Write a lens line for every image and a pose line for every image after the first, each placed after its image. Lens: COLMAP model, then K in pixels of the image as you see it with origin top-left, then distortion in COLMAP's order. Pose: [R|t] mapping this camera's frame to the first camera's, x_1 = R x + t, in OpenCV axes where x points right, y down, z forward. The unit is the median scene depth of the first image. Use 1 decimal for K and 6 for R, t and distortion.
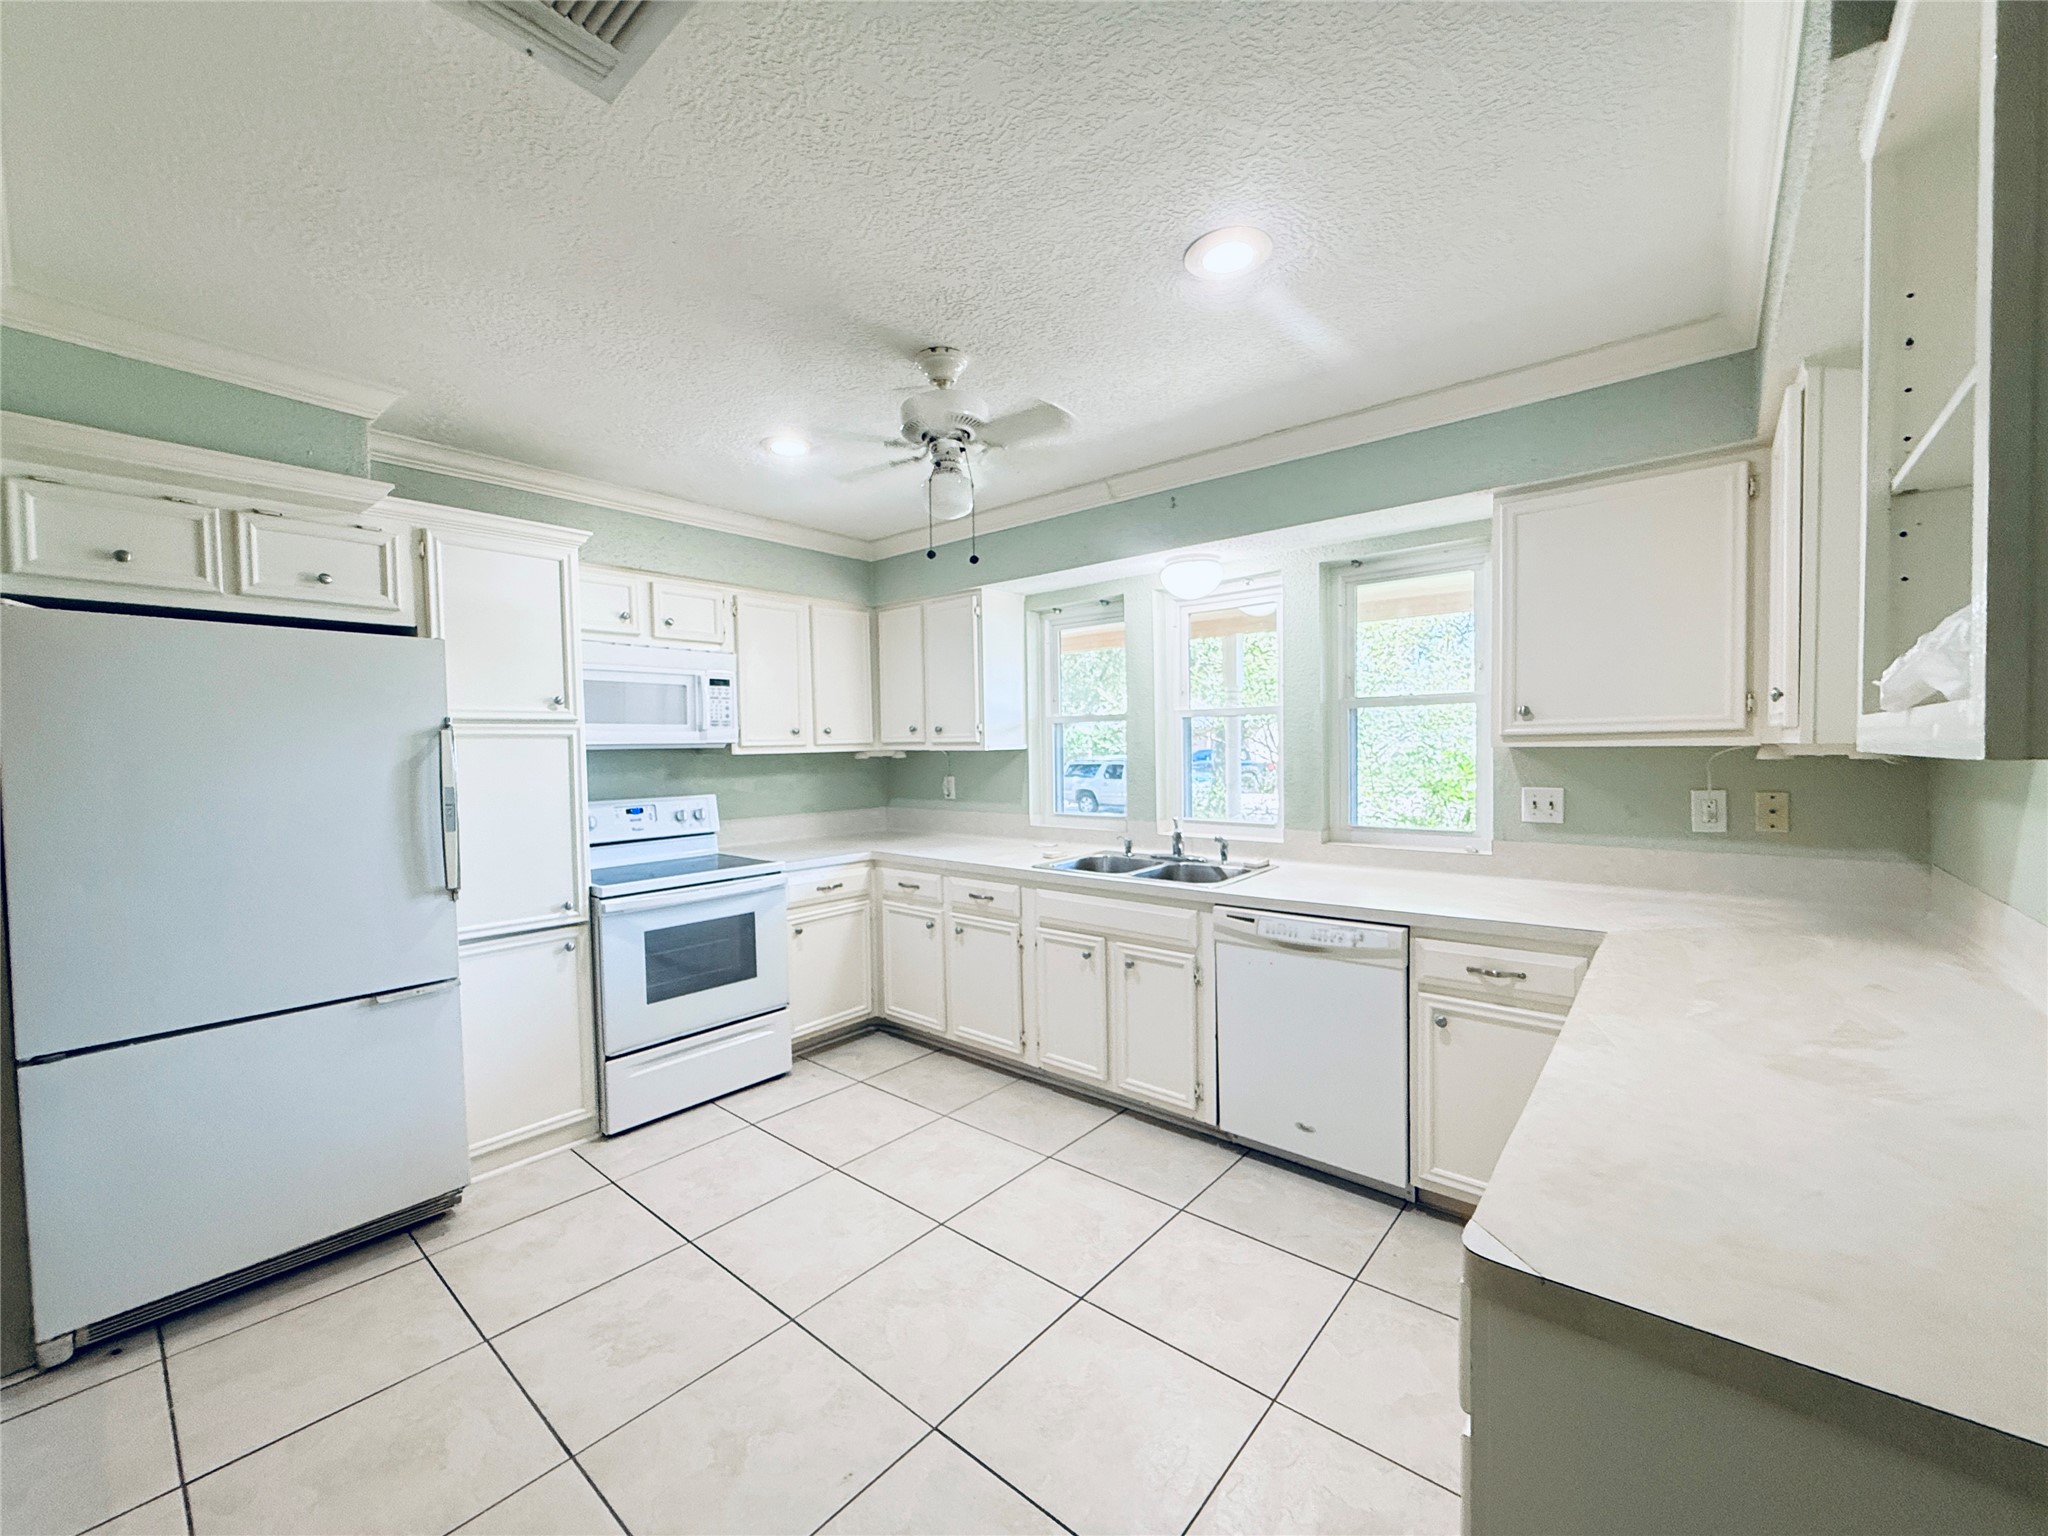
lens RADIAL K [[815.9, 0, 1020.0], [0, 815.9, 775.3], [0, 0, 1]] dist [-0.000538, -0.000074]
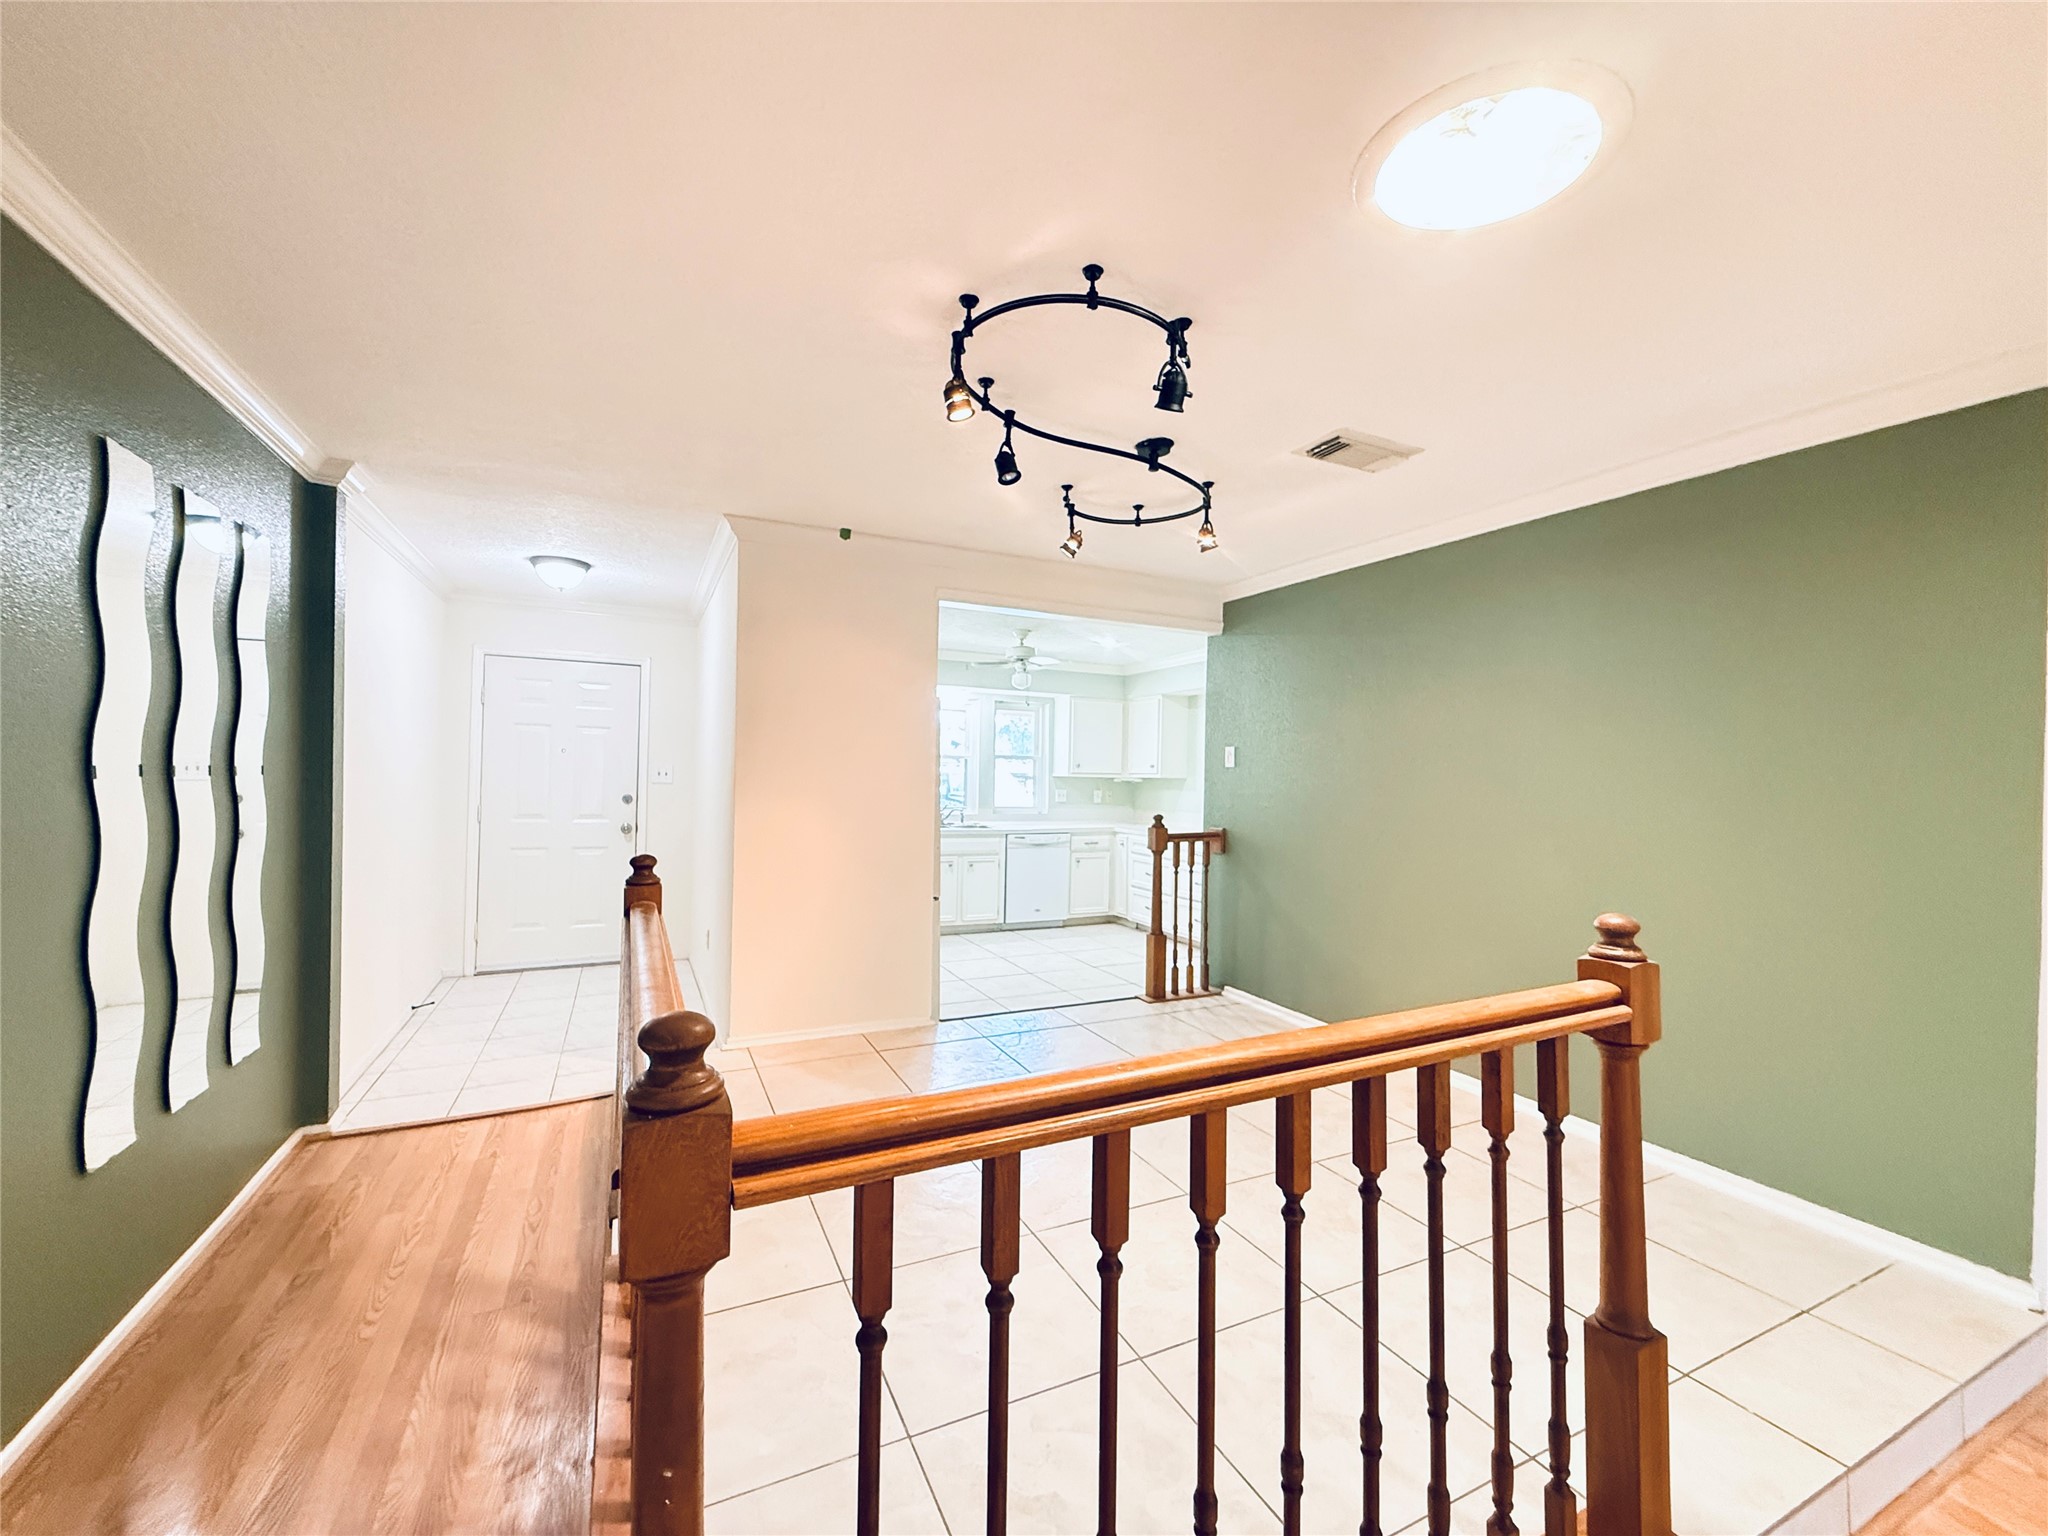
lens RADIAL K [[815.9, 0, 1020.0], [0, 815.9, 775.3], [0, 0, 1]] dist [-0.000538, -0.000074]
pose [[0.410840, 0.025058, 0.911363, -1.851414], [0.004389, 0.999556, -0.029462, 0.042094], [-0.911697, 0.016104, 0.410548, -0.083754]]
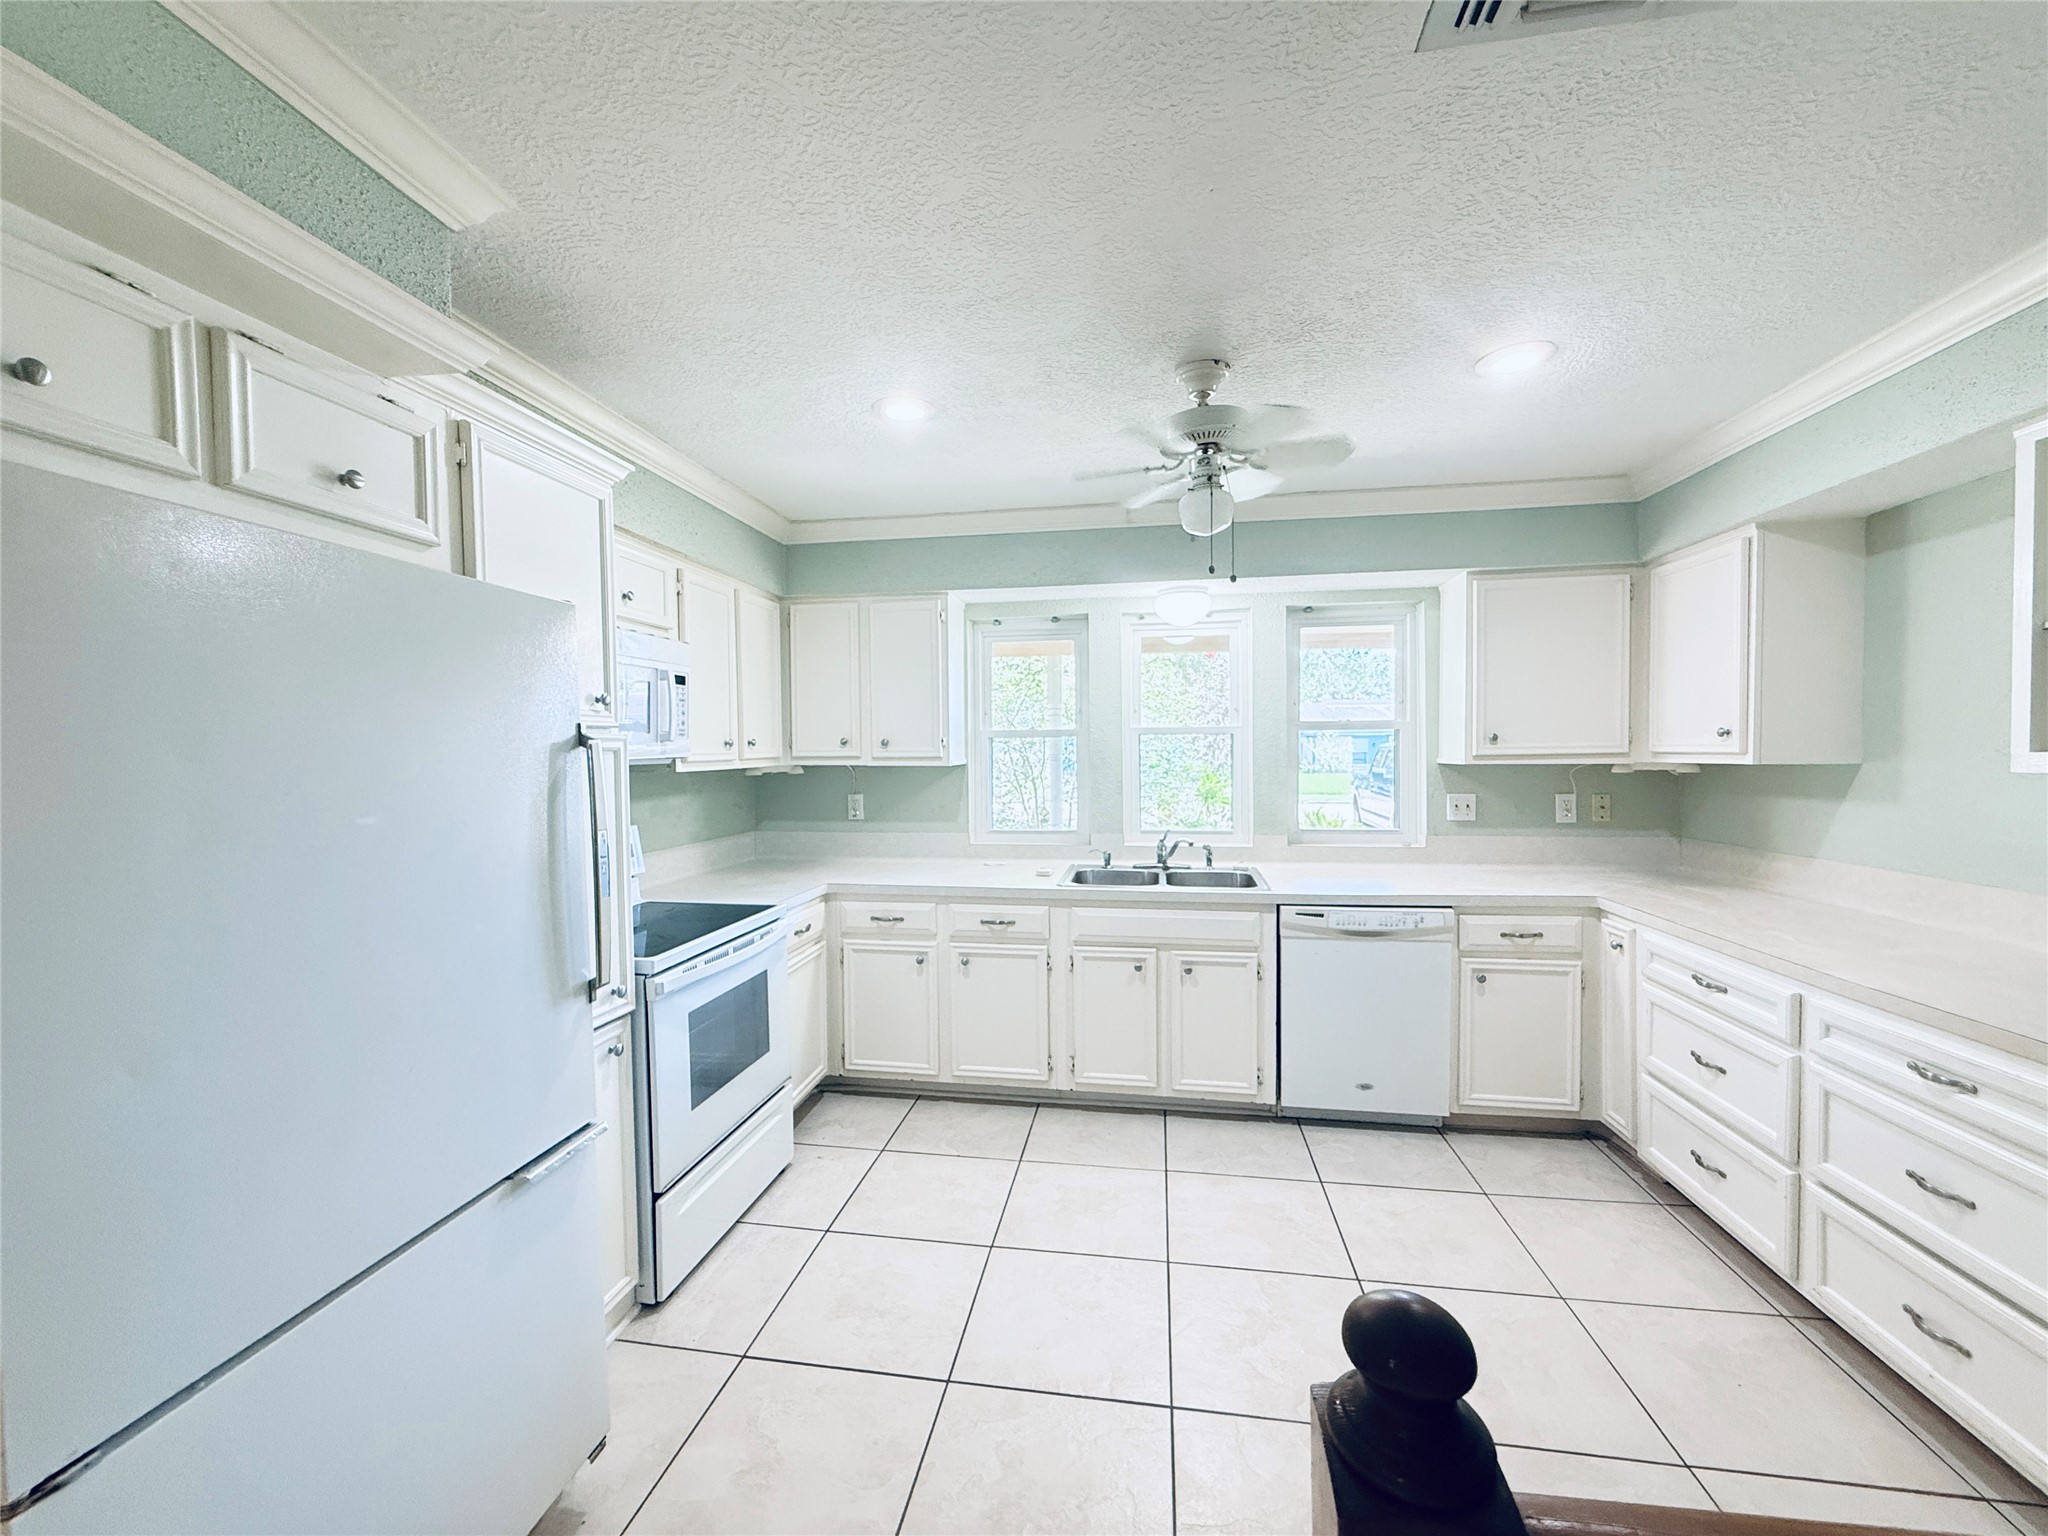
lens RADIAL K [[815.9, 0, 1020.0], [0, 815.9, 775.3], [0, 0, 1]] dist [-0.000538, -0.000074]
pose [[0.856317, -0.009101, 0.516370, -0.565416], [0.015134, 0.999858, -0.007475, -0.014311], [-0.516228, 0.014216, 0.856333, 0.198540]]
